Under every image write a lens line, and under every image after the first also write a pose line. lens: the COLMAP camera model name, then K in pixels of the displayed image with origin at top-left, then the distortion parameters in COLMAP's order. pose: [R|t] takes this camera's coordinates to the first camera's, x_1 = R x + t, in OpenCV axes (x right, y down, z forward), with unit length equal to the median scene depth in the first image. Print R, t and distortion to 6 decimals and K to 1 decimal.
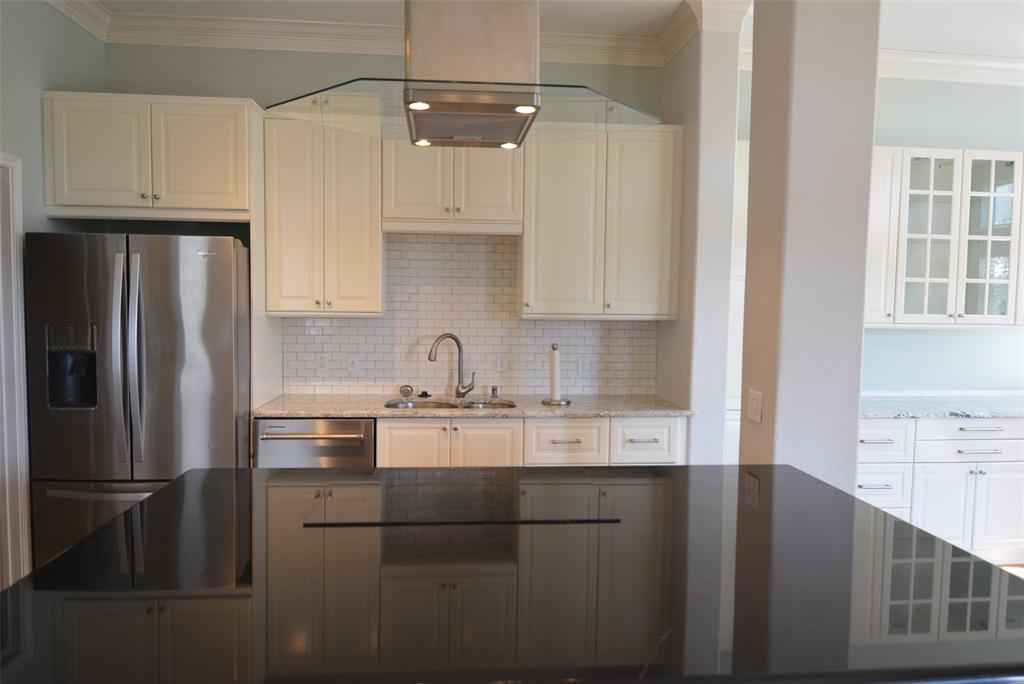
lens RADIAL K [[698.9, 0, 513.7], [0, 698.9, 340.8], [0, 0, 1]] dist [0.009612, -0.030196]
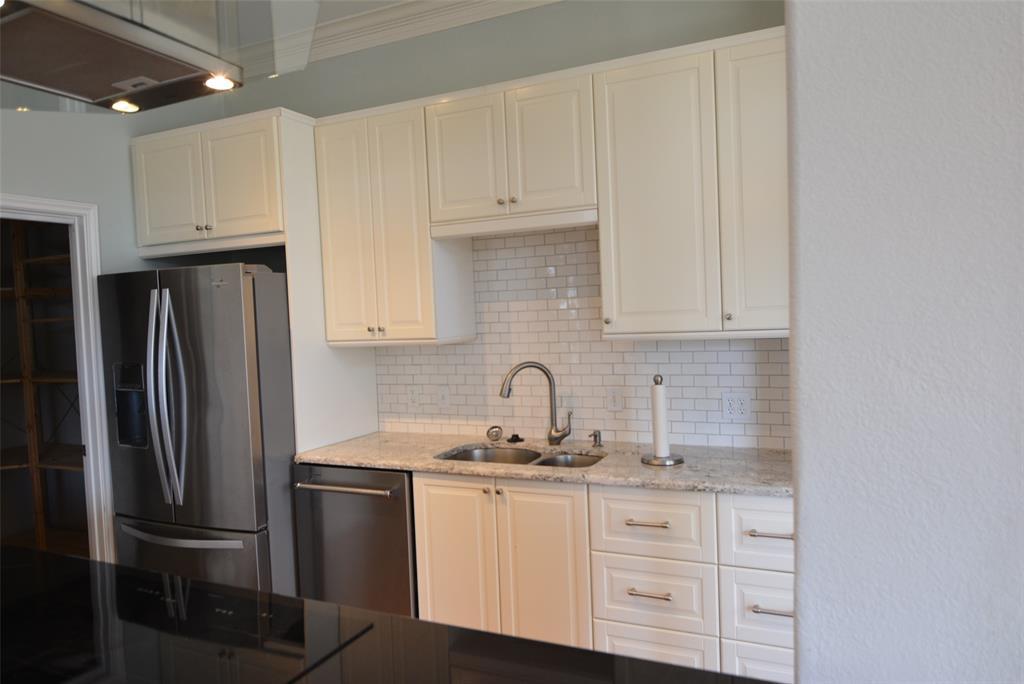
lens RADIAL K [[698.9, 0, 513.7], [0, 698.9, 340.8], [0, 0, 1]] dist [0.009612, -0.030196]
pose [[0.860985, -0.027757, -0.507873, 0.302009], [0.021633, 0.999605, -0.017957, -0.021499], [0.508170, 0.004474, 0.861245, 0.346873]]
